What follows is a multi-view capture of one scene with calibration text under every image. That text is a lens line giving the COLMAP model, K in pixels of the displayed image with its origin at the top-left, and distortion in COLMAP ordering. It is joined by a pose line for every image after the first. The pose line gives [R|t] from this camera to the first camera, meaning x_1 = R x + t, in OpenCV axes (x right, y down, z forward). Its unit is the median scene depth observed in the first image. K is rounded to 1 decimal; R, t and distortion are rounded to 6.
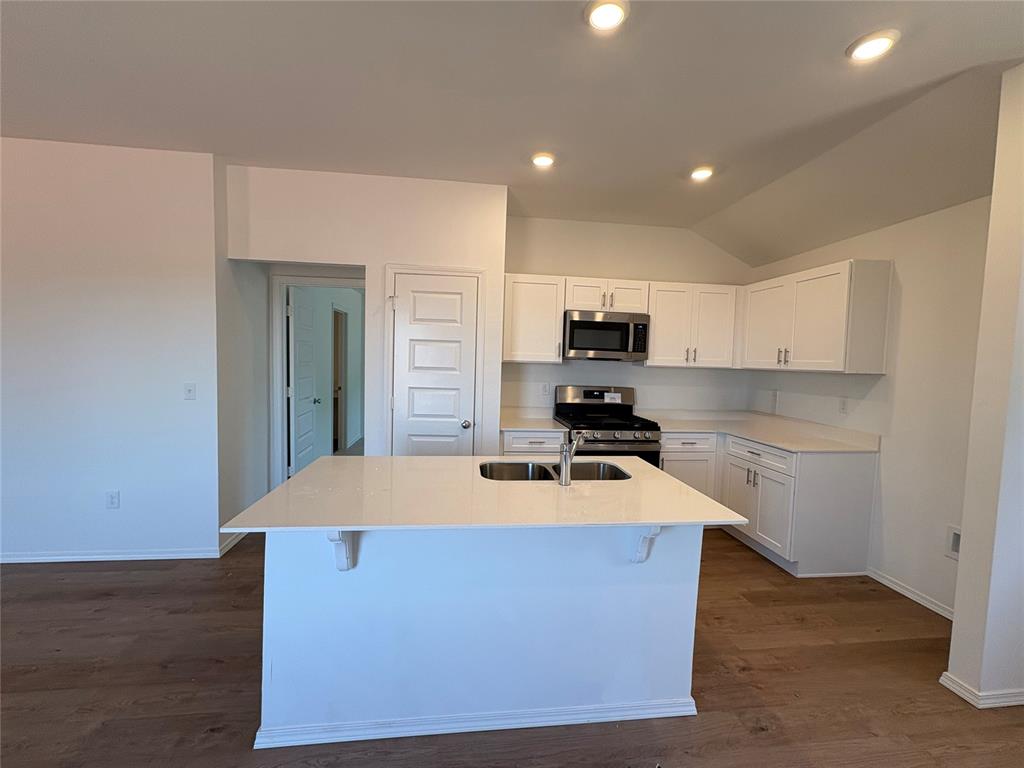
lens RADIAL K [[449.6, 0, 512.0], [0, 449.6, 384.0], [0, 0, 1]] dist [0.038604, -0.000272]
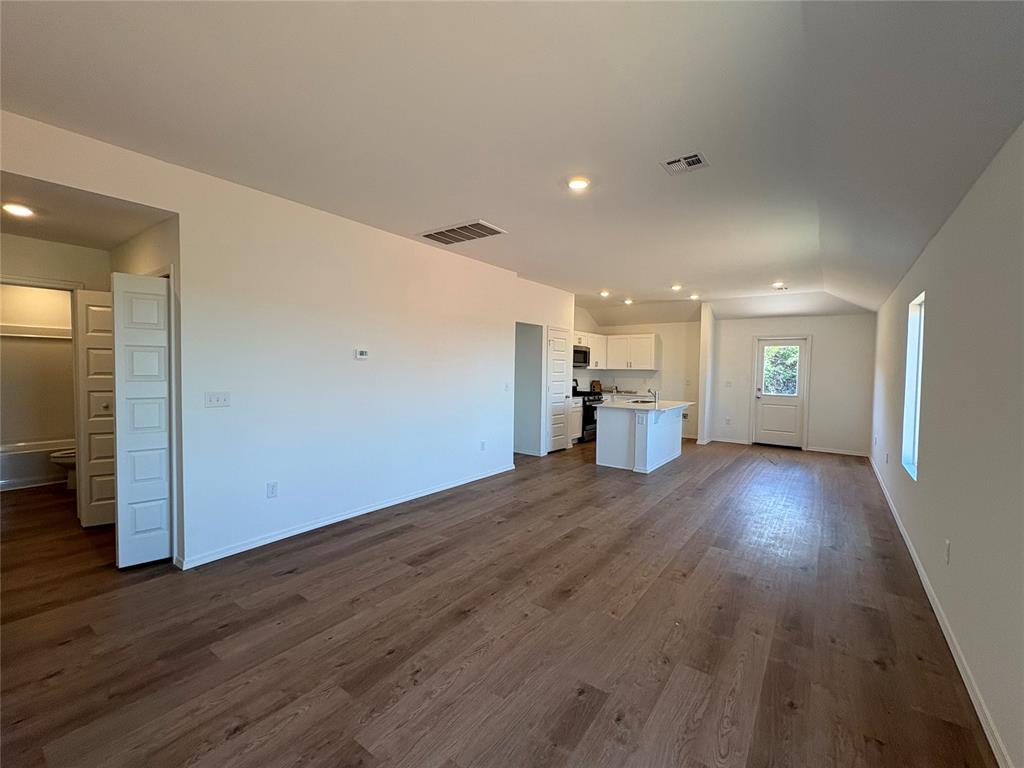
lens RADIAL K [[449.6, 0, 512.0], [0, 449.6, 384.0], [0, 0, 1]] dist [0.038604, -0.000272]
pose [[0.705981, -0.039443, 0.707131, -1.579177], [0.042480, 0.999009, 0.013312, -0.012117], [-0.706955, 0.020641, 0.706957, -0.335495]]
